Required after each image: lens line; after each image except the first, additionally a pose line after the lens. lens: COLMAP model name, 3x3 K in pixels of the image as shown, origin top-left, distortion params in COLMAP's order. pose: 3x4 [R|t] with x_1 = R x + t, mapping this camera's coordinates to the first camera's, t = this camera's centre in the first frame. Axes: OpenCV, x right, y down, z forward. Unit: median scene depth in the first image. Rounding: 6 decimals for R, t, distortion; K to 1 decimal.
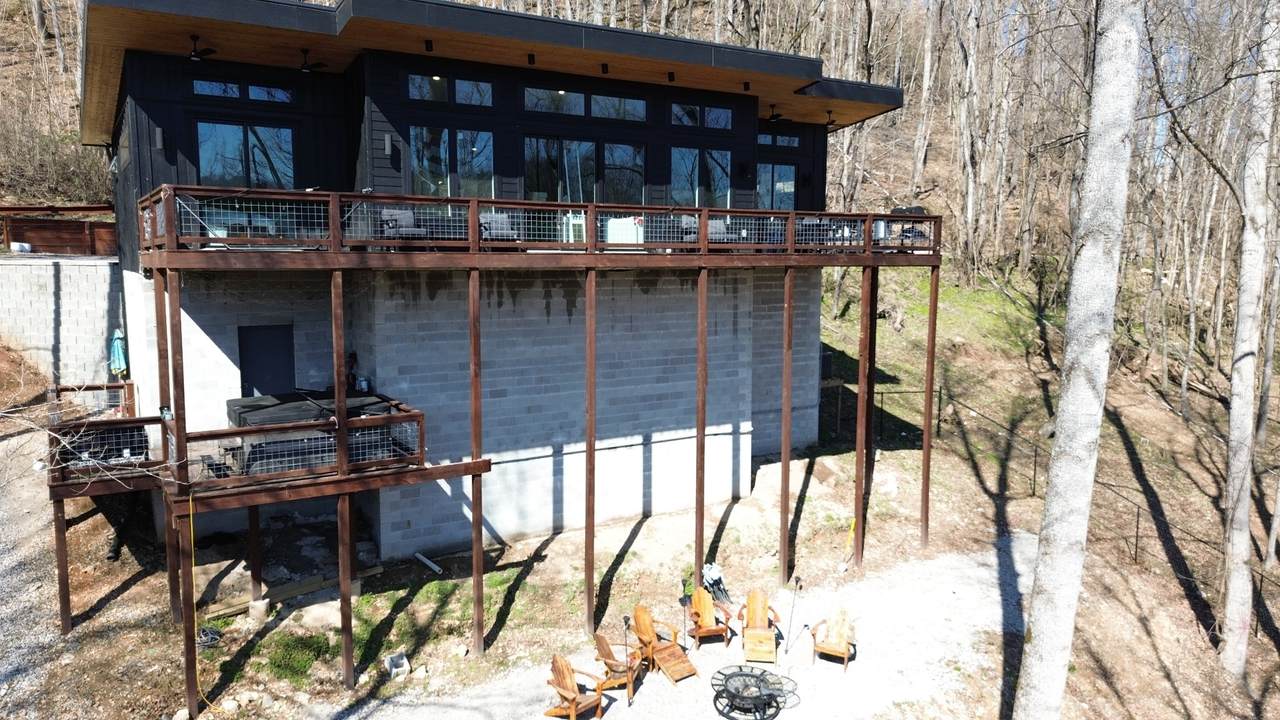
lens RADIAL K [[904.5, 0, 647.3], [0, 904.5, 358.5], [0, 0, 1]] dist [0.009246, 0.003176]
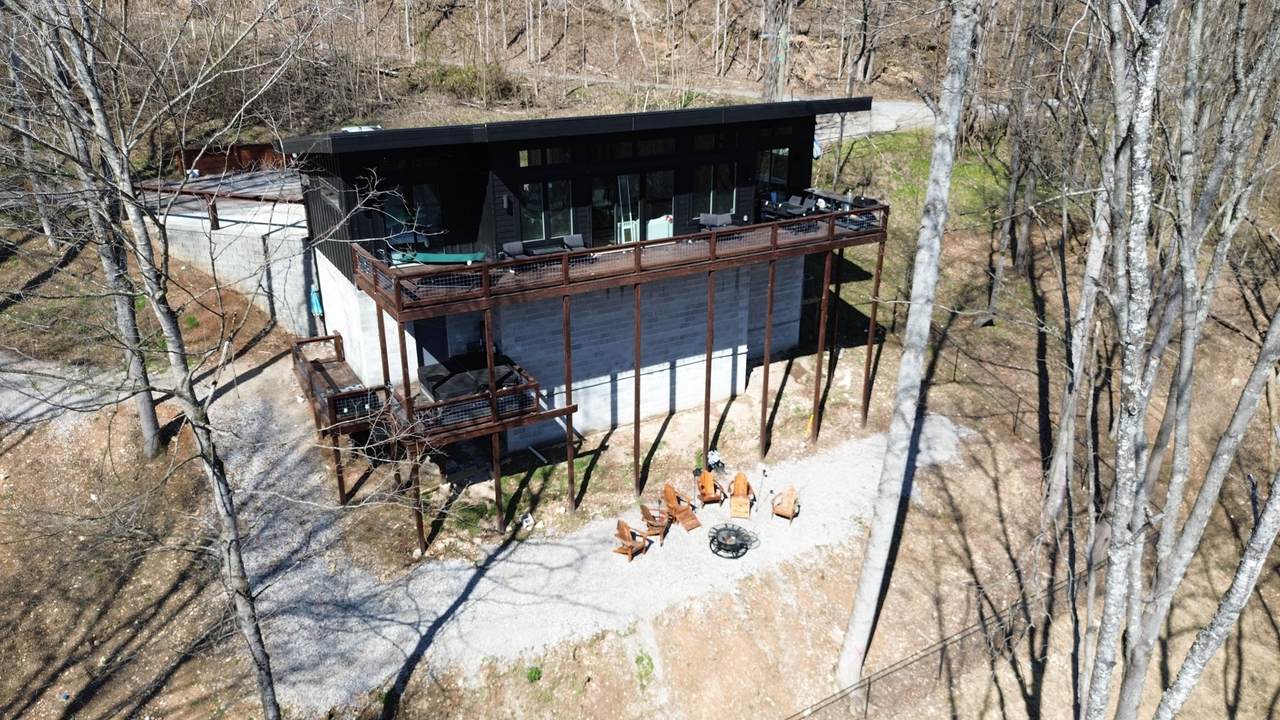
lens RADIAL K [[904.5, 0, 647.3], [0, 904.5, 358.5], [0, 0, 1]] dist [0.009246, 0.003176]
pose [[0.999433, 0.012964, -0.031082, 0.002588], [-0.004260, 0.964187, 0.265189, -0.339723], [0.033407, -0.264906, 0.963695, -0.464984]]
